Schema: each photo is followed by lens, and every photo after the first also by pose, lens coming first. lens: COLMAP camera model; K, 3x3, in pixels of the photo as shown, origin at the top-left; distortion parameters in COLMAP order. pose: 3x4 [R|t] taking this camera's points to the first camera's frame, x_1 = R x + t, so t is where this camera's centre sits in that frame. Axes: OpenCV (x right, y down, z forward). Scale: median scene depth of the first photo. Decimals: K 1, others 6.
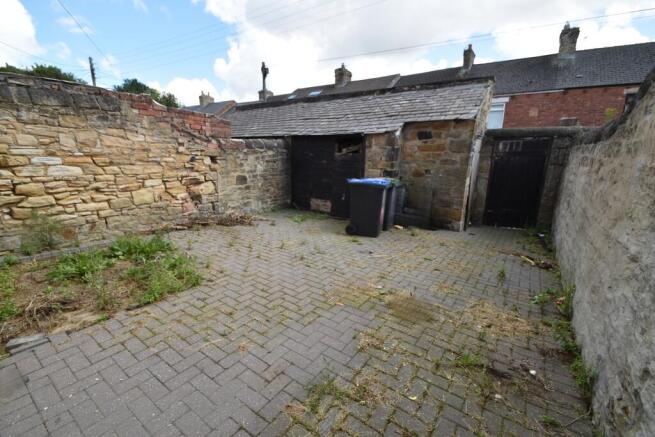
lens RADIAL K [[287.4, 0, 327.2], [0, 287.4, 220.6], [0, 0, 1]] dist [0.002776, -0.006900]
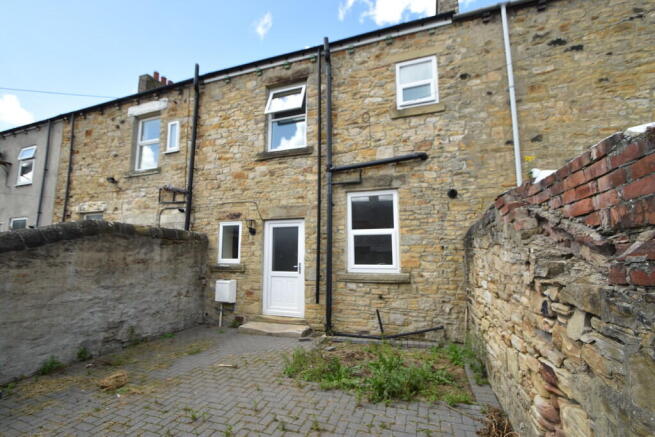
lens RADIAL K [[287.4, 0, 326.9], [0, 287.4, 219.5], [0, 0, 1]] dist [0.002776, -0.006900]
pose [[-0.960069, -0.060159, -0.273220, -0.132354], [-0.084548, 0.993332, 0.078377, -0.327655], [0.266683, 0.098348, -0.958753, 1.263369]]
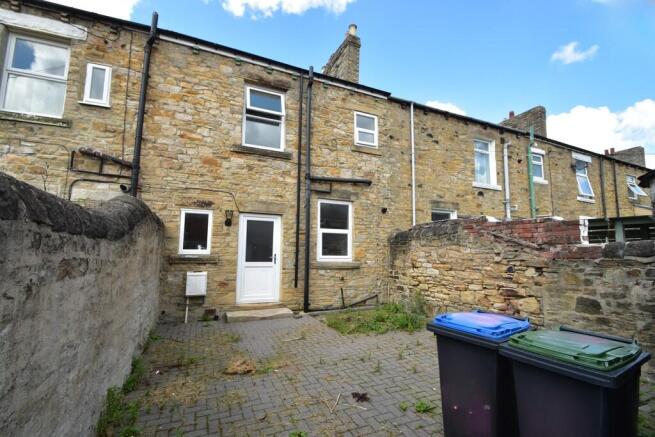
lens RADIAL K [[287.4, 0, 326.2], [0, 287.4, 219.4], [0, 0, 1]] dist [0.002776, -0.006900]
pose [[-0.514986, -0.129357, -0.847382, 0.675738], [-0.215237, 0.976391, -0.018243, -0.230563], [0.829736, 0.172993, -0.530670, 0.989438]]
